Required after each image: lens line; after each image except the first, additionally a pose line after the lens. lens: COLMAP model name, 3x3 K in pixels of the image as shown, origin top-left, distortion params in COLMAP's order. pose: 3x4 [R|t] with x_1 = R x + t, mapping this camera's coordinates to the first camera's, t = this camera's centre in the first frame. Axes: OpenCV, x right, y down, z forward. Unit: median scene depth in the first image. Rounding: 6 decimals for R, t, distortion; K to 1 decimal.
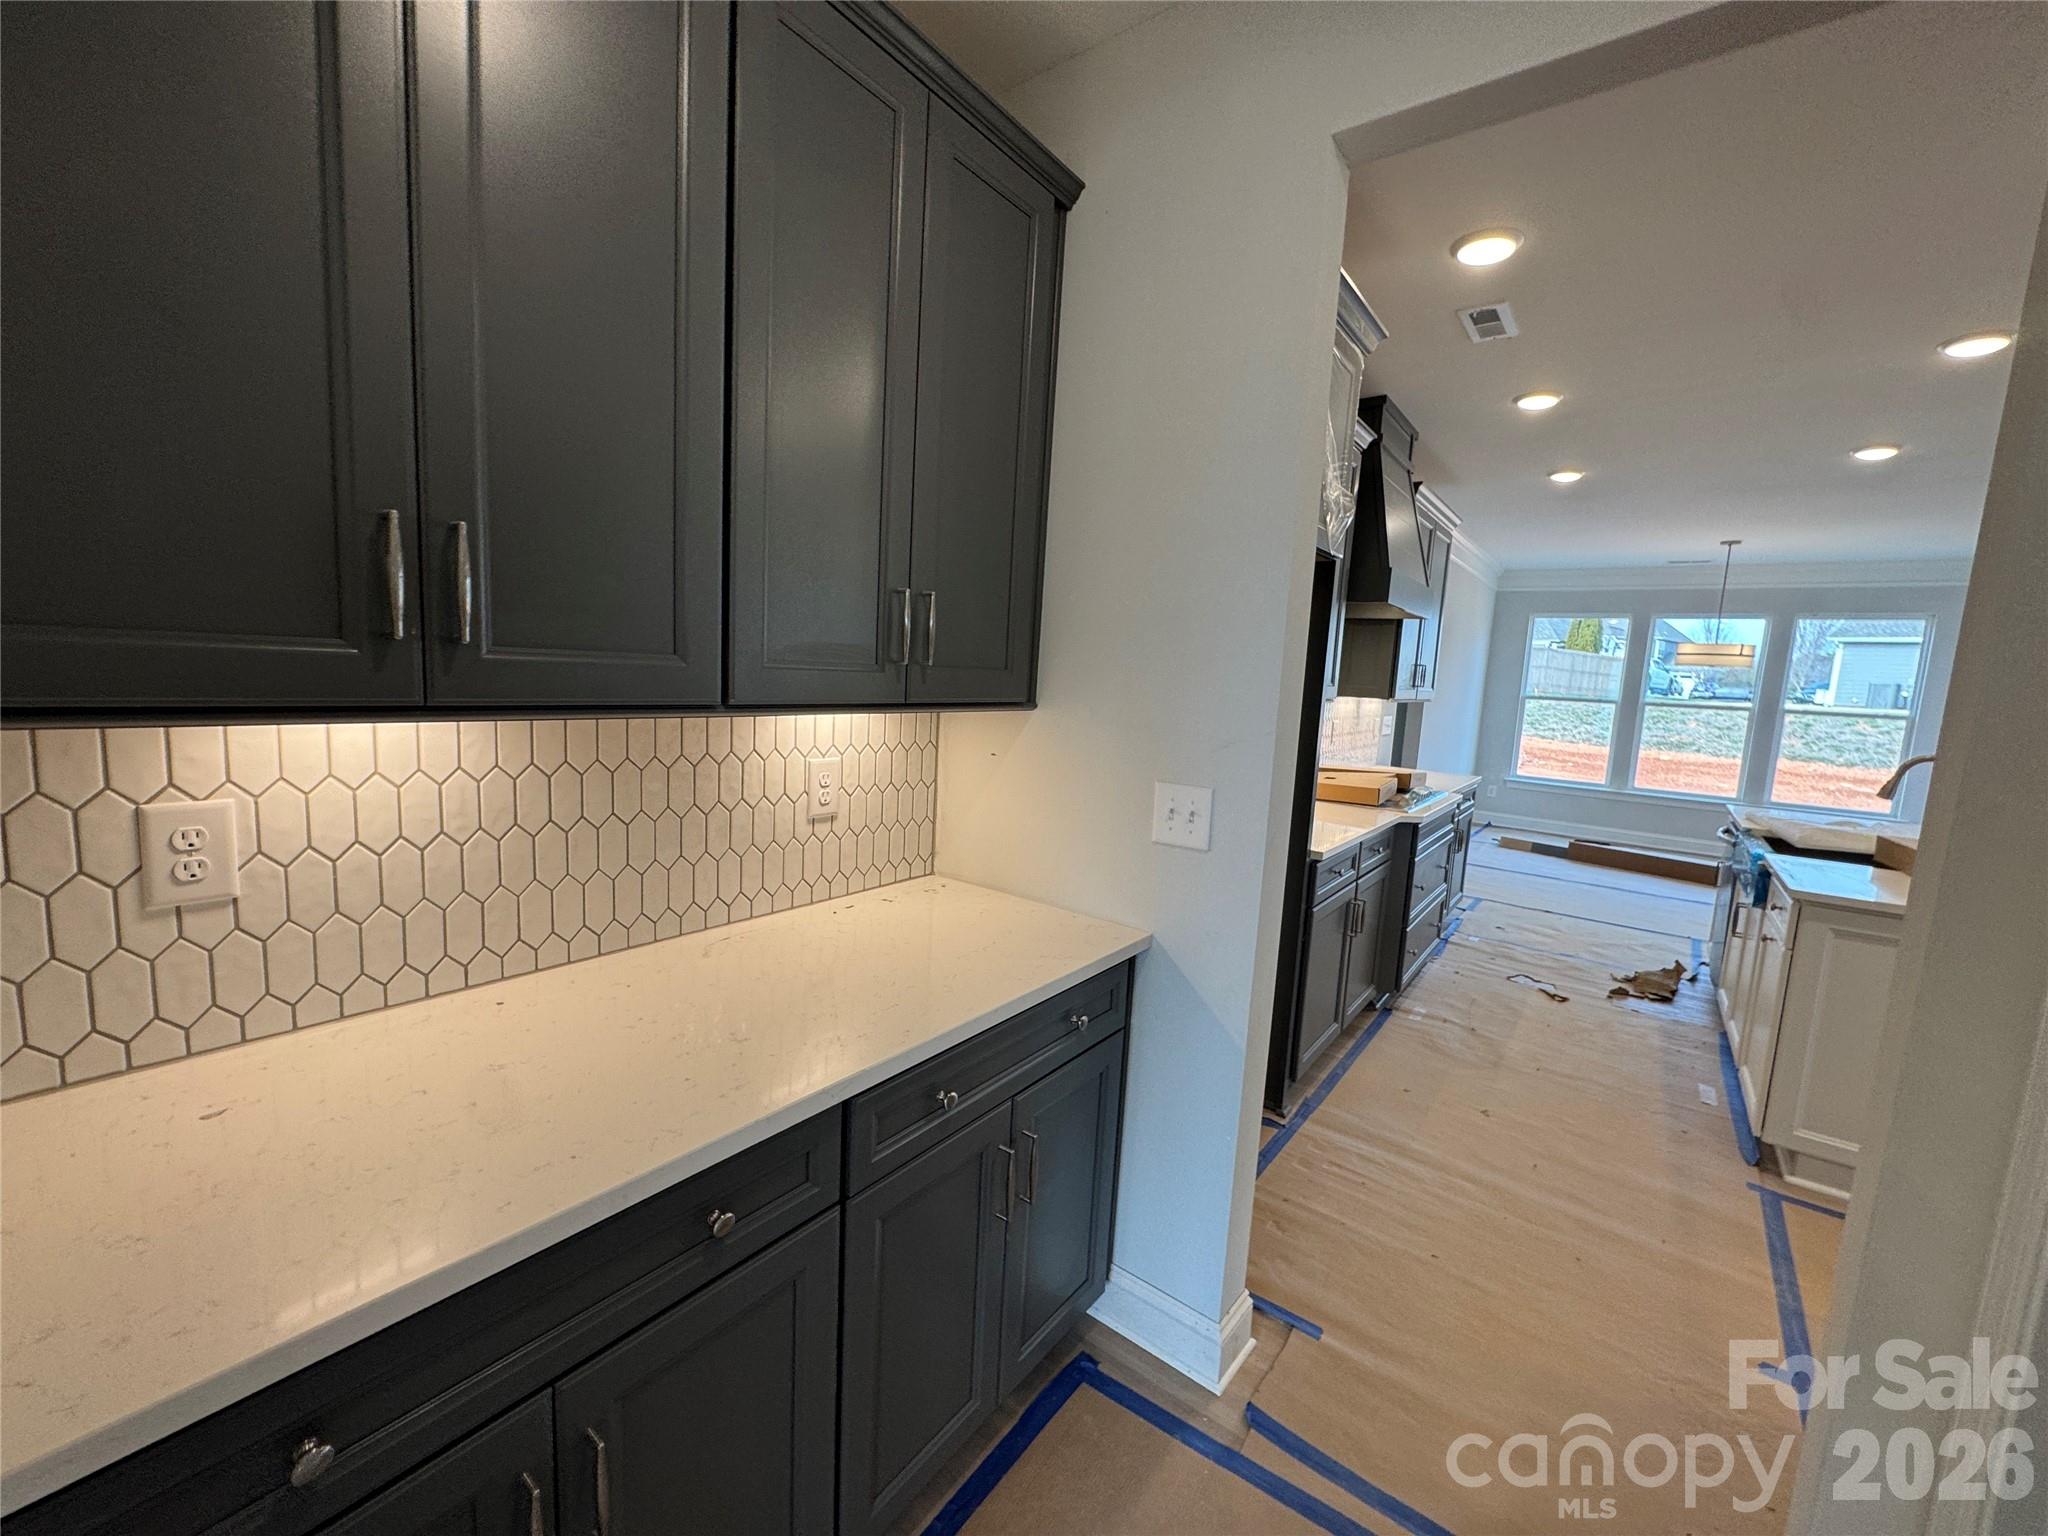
lens RADIAL K [[818.6, 0, 1018.1], [0, 818.6, 766.0], [0, 0, 1]] dist [-0.001290, 0.000014]
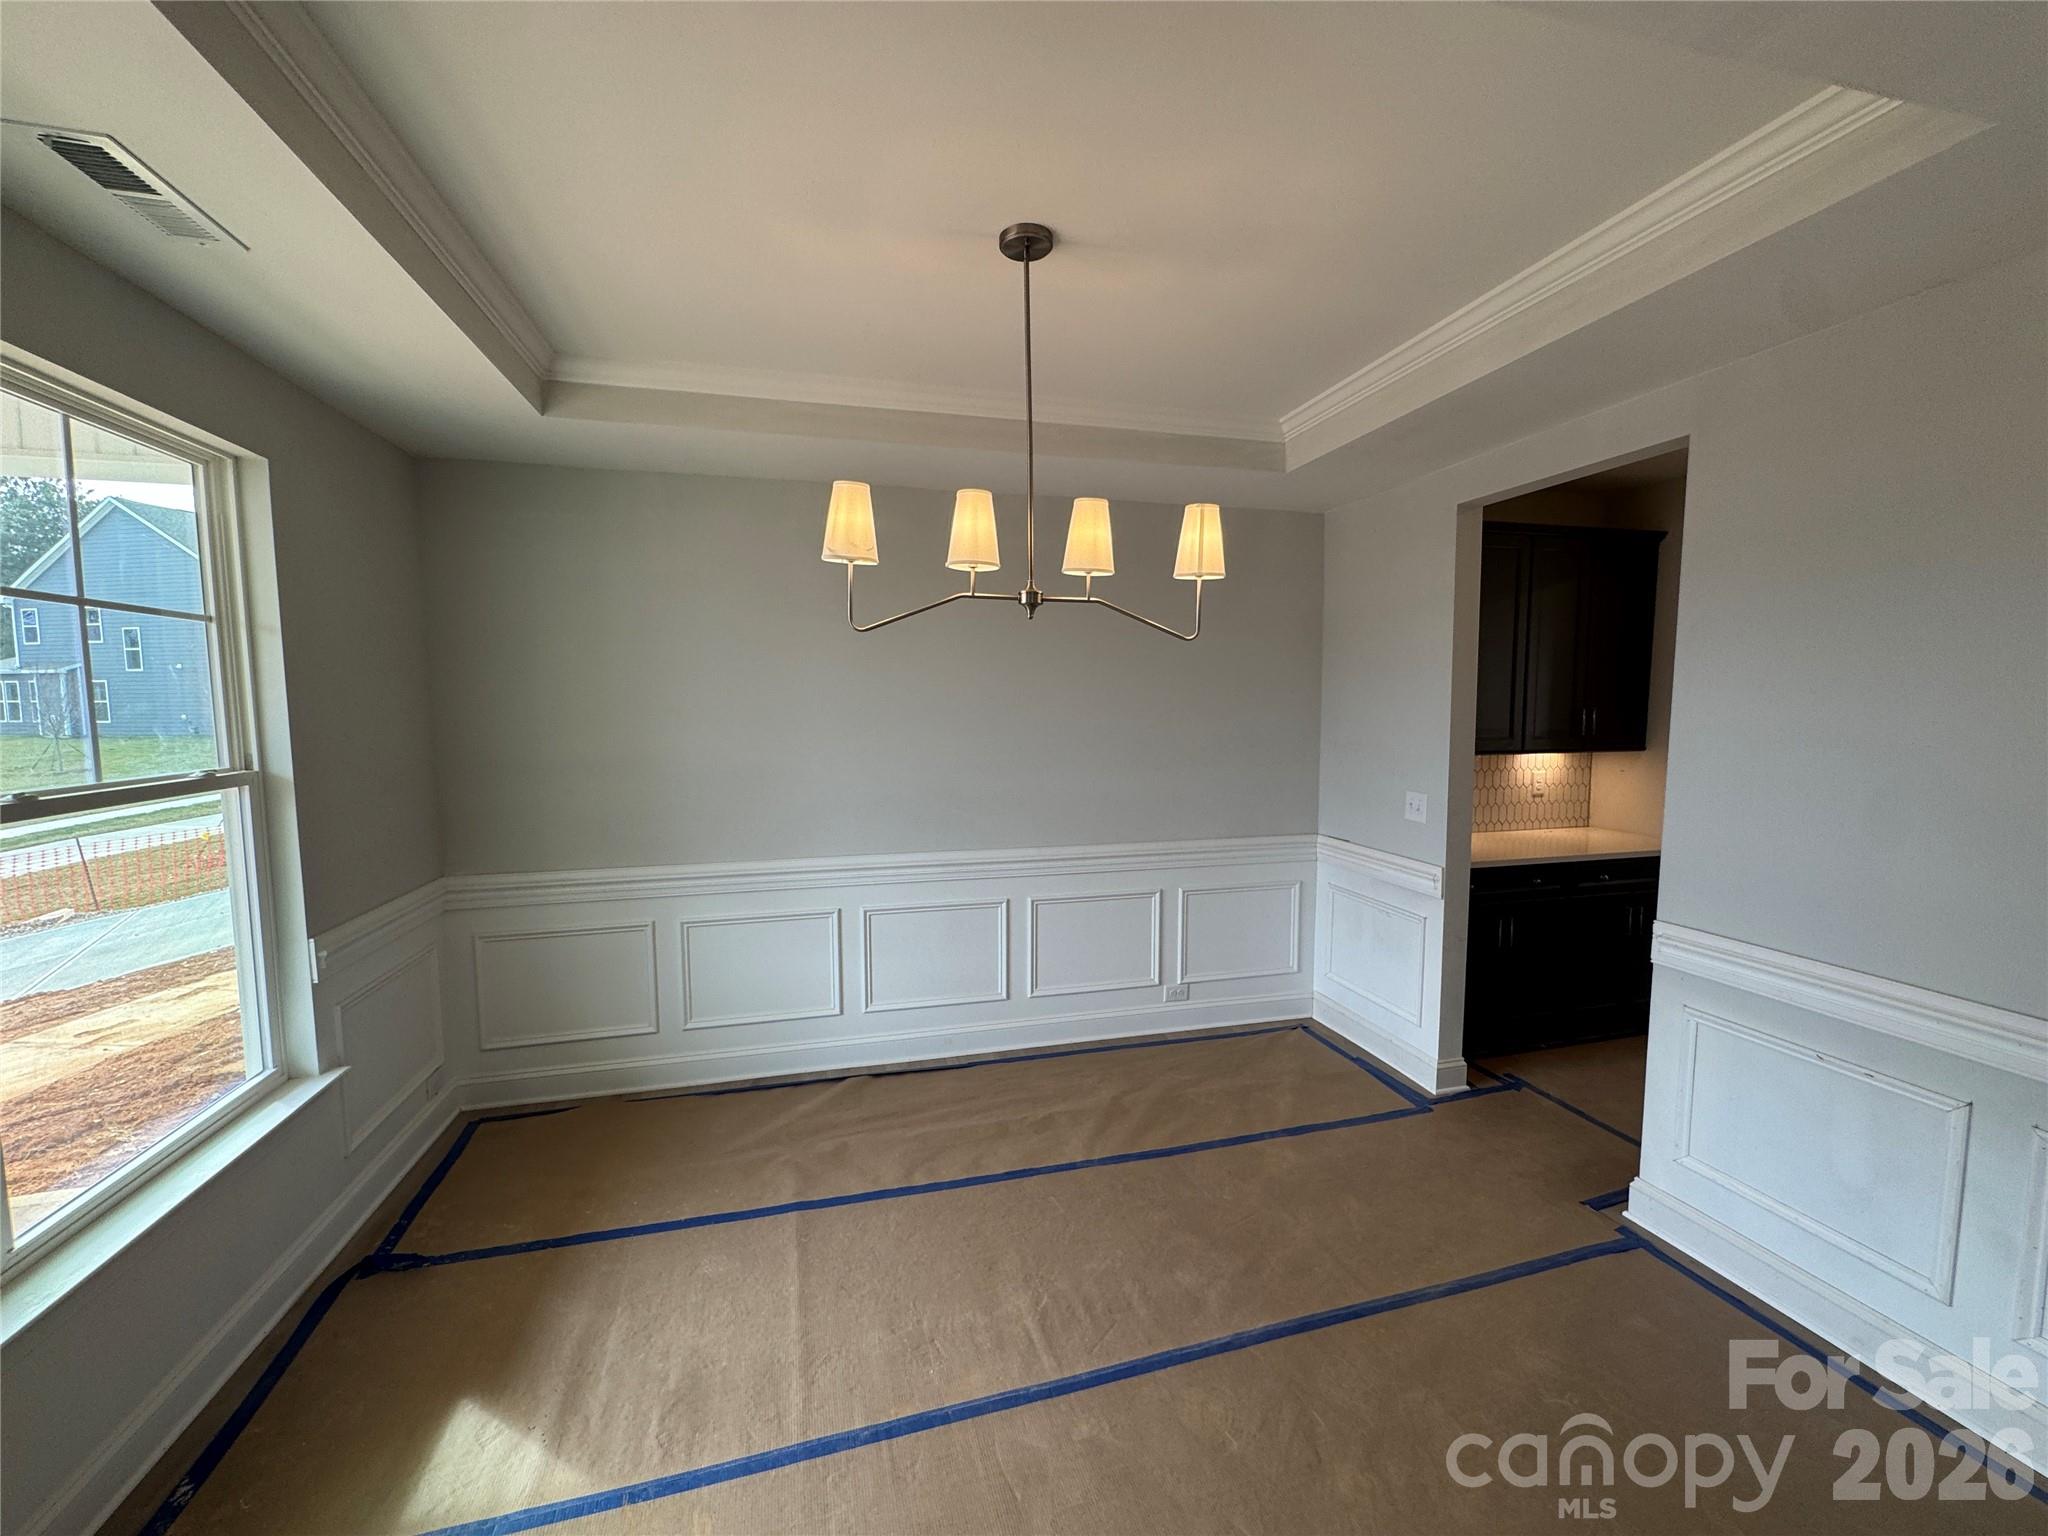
lens RADIAL K [[818.6, 0, 1014.4], [0, 818.6, 762.3], [0, 0, 1]] dist [-0.001290, 0.000014]
pose [[0.790354, -0.006724, -0.612614, 0.025566], [-0.029143, 0.998395, -0.048558, 0.118756], [0.611957, 0.056232, 0.788889, -1.773234]]
